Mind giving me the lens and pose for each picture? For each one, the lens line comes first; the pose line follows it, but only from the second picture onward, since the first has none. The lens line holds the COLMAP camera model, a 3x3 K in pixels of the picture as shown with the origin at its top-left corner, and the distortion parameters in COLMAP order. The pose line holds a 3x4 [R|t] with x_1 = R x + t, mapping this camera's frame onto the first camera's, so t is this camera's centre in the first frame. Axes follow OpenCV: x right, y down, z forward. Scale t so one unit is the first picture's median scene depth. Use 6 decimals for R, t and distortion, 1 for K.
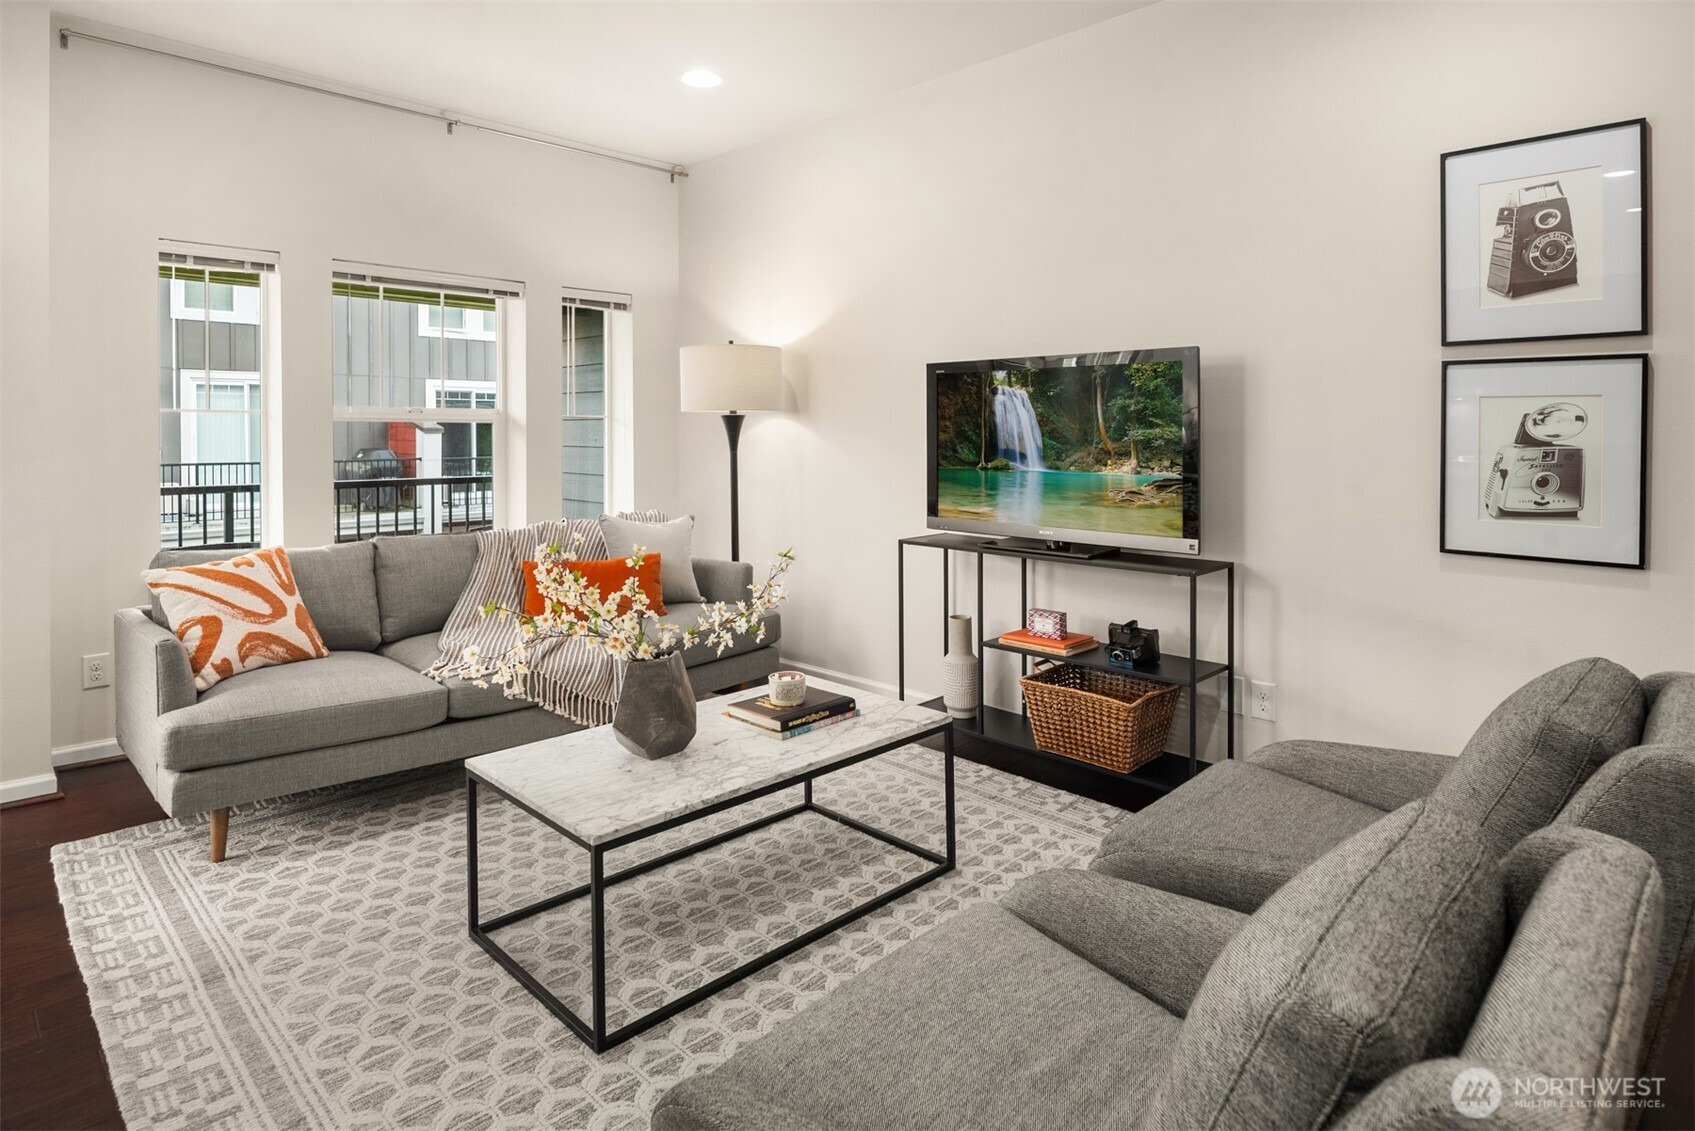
lens RADIAL K [[917.7, 0, 833.4], [0, 917.7, 442.9], [0, 0, 1]] dist [-0.011470, -0.000416]
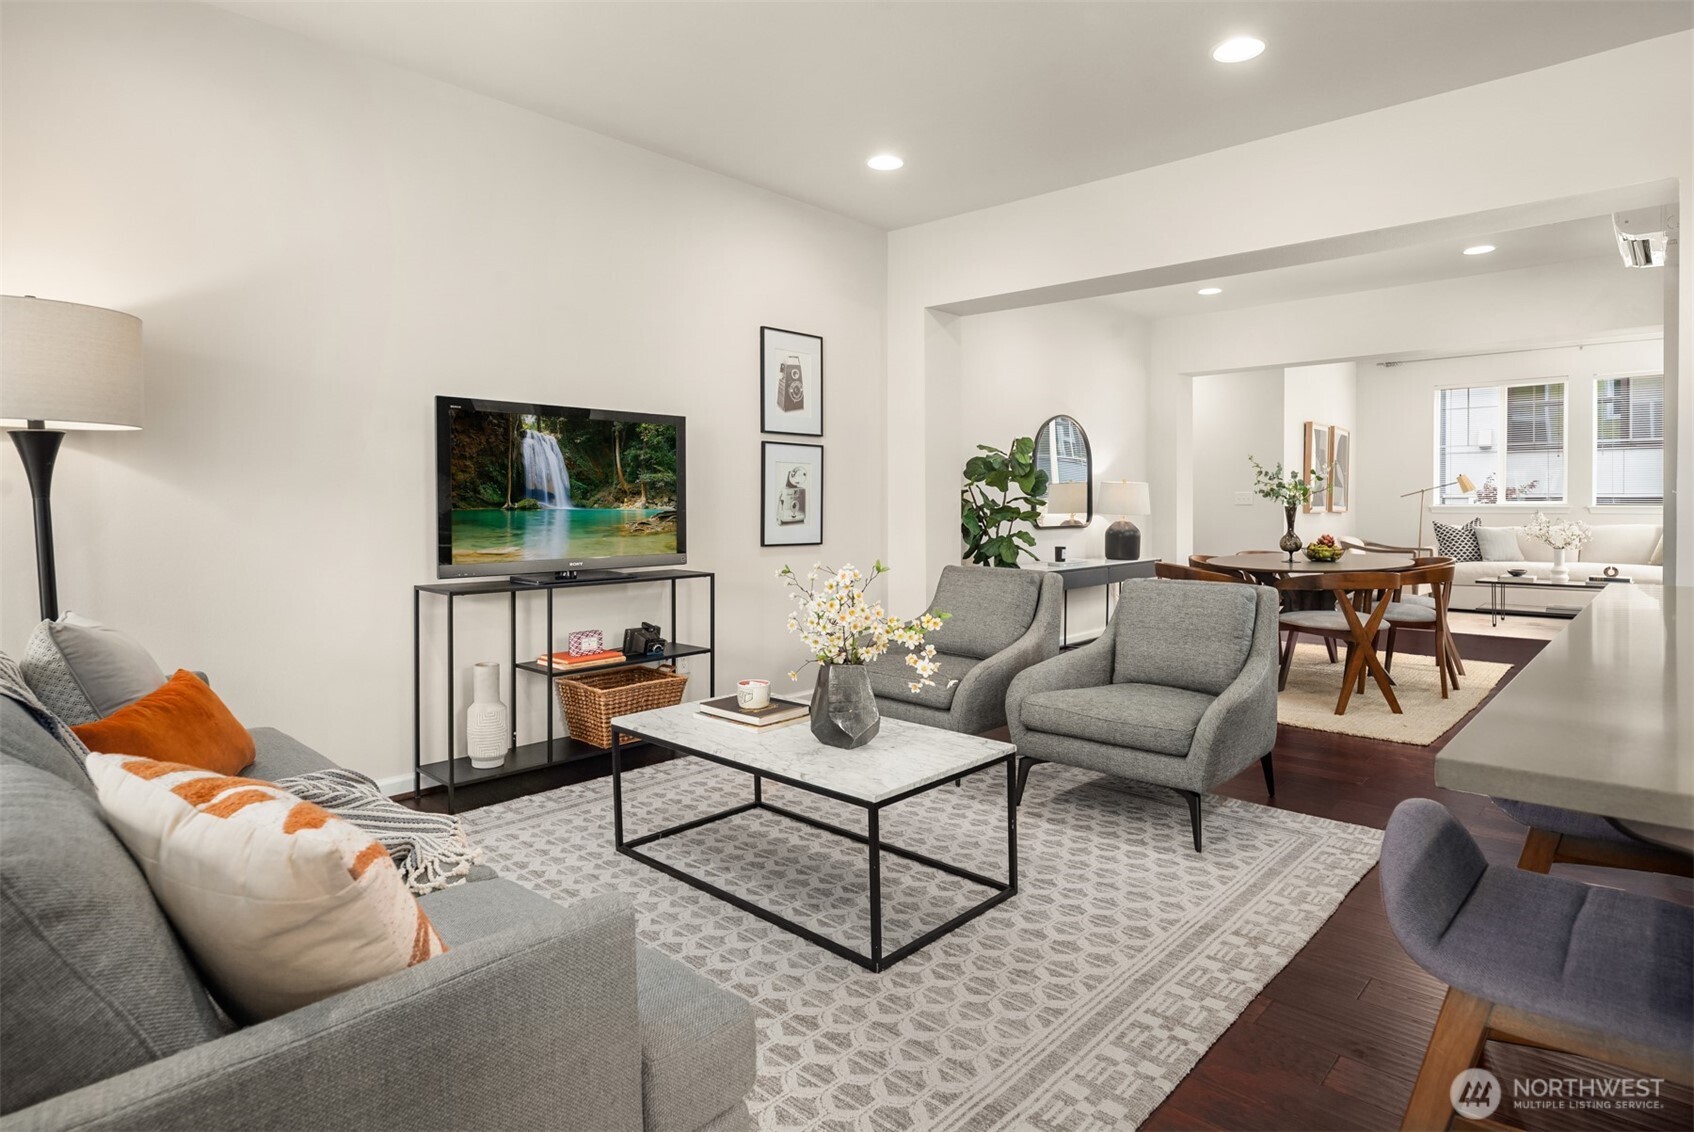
lens RADIAL K [[913.8, 0, 843.1], [0, 913.8, 500.2], [0, 0, 1]] dist [-0.005678, -0.000796]
pose [[-0.018331, -0.002800, 0.999828, -0.920335], [0.007250, 0.999969, 0.002933, 0.019336], [-0.999806, 0.007302, -0.018310, 0.701955]]
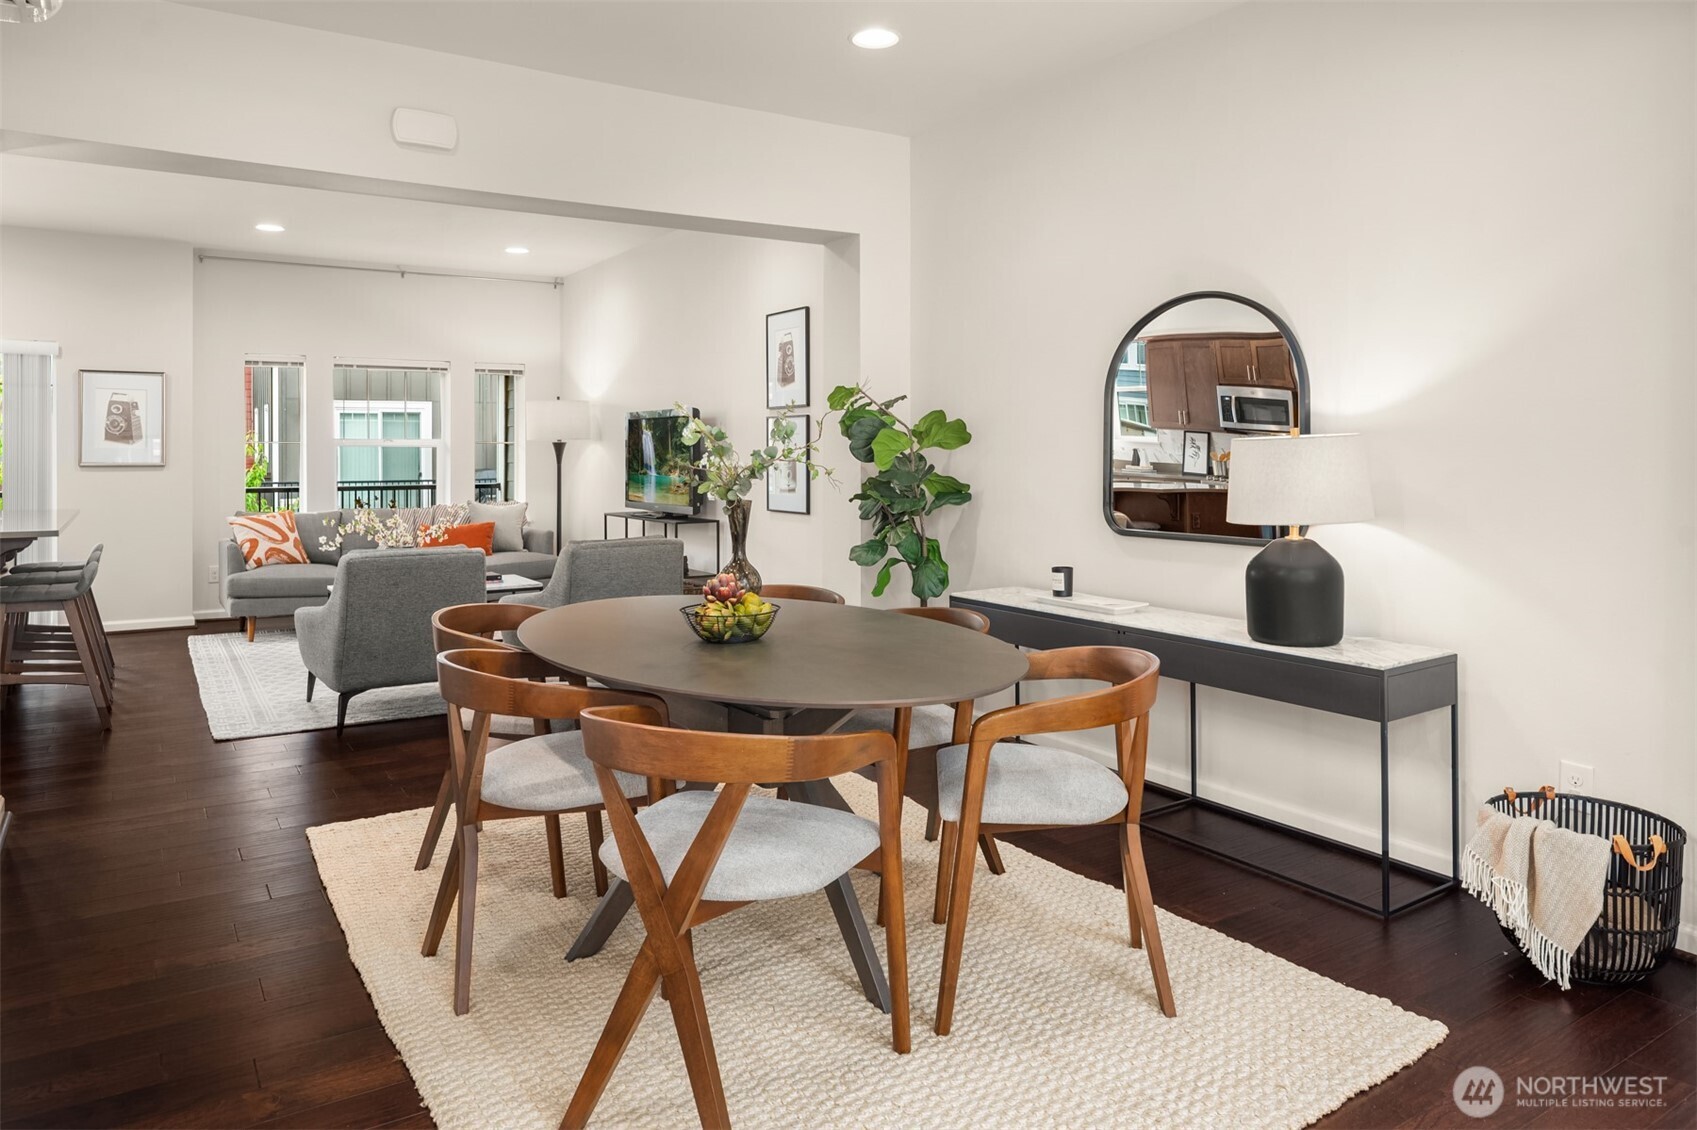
lens RADIAL K [[1115.9, 0, 828.5], [0, 1115.9, 449.9], [0, 0, 1]] dist [-0.000481, -0.000983]
pose [[0.973919, -0.004109, -0.226859, 1.095095], [0.000718, 0.999887, -0.015027, 0.018169], [0.226895, 0.014472, 0.973812, -1.116818]]
